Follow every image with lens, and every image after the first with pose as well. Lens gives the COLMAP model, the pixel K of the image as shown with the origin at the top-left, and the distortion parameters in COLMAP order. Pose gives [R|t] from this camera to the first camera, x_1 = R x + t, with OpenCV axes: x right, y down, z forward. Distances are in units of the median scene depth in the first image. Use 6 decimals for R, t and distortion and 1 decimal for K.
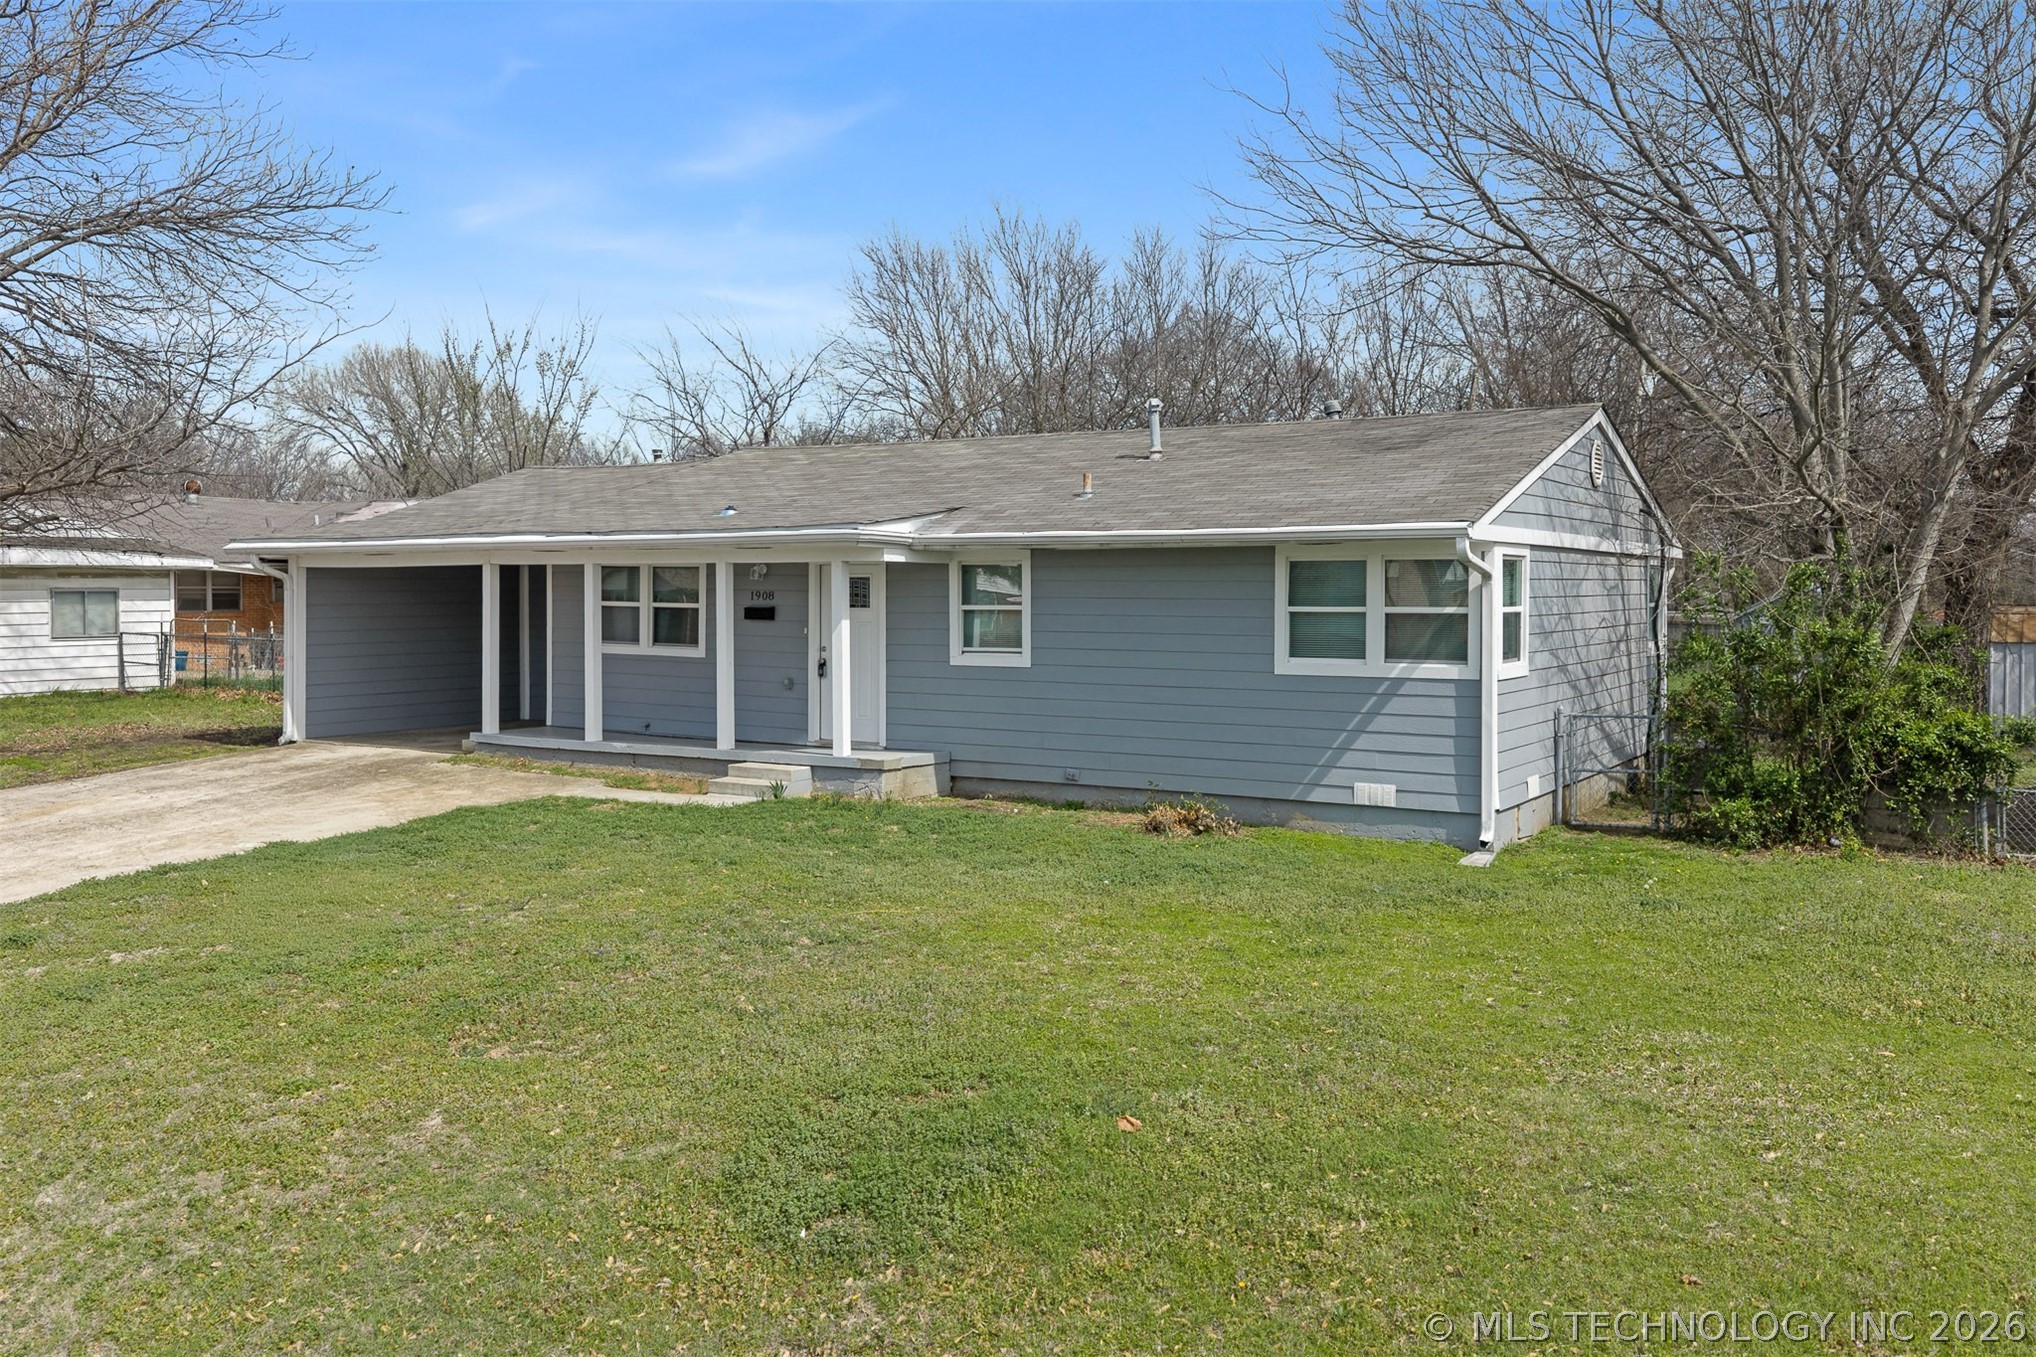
lens RADIAL K [[1719.2, 0, 1018.0], [0, 1719.2, 678.5], [0, 0, 1]] dist [-0.001432, -0.001892]
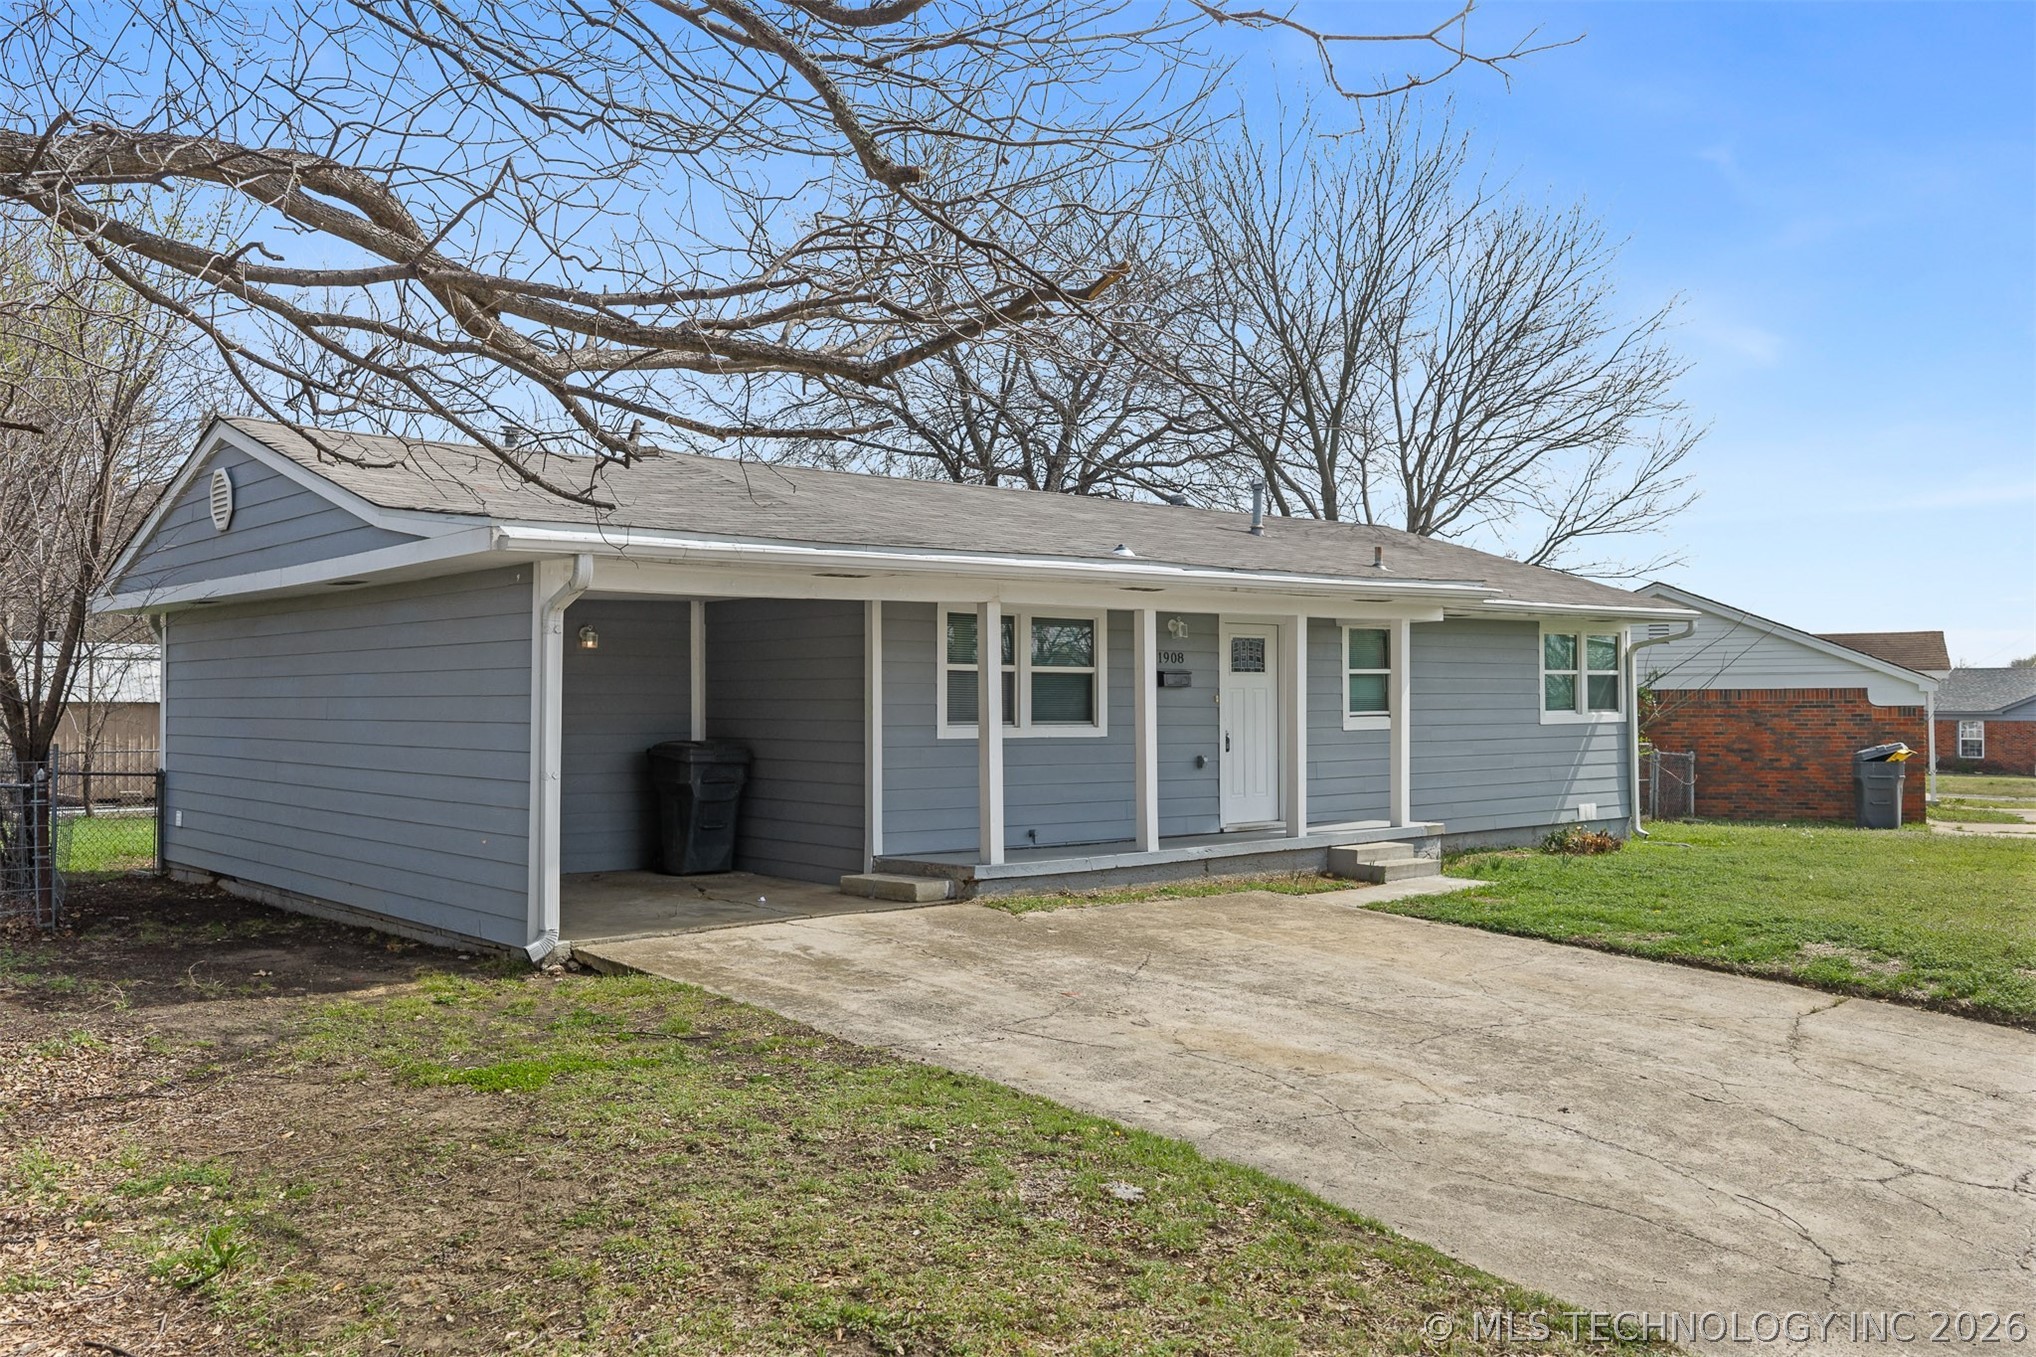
lens RADIAL K [[1719.2, 0, 1018.0], [0, 1719.2, 678.5], [0, 0, 1]] dist [-0.001432, -0.001892]
pose [[0.296781, -0.011252, 0.954879, -0.970197], [0.034594, 0.999401, 0.001024, -0.042438], [-0.954319, 0.032729, 0.296992, 0.832913]]
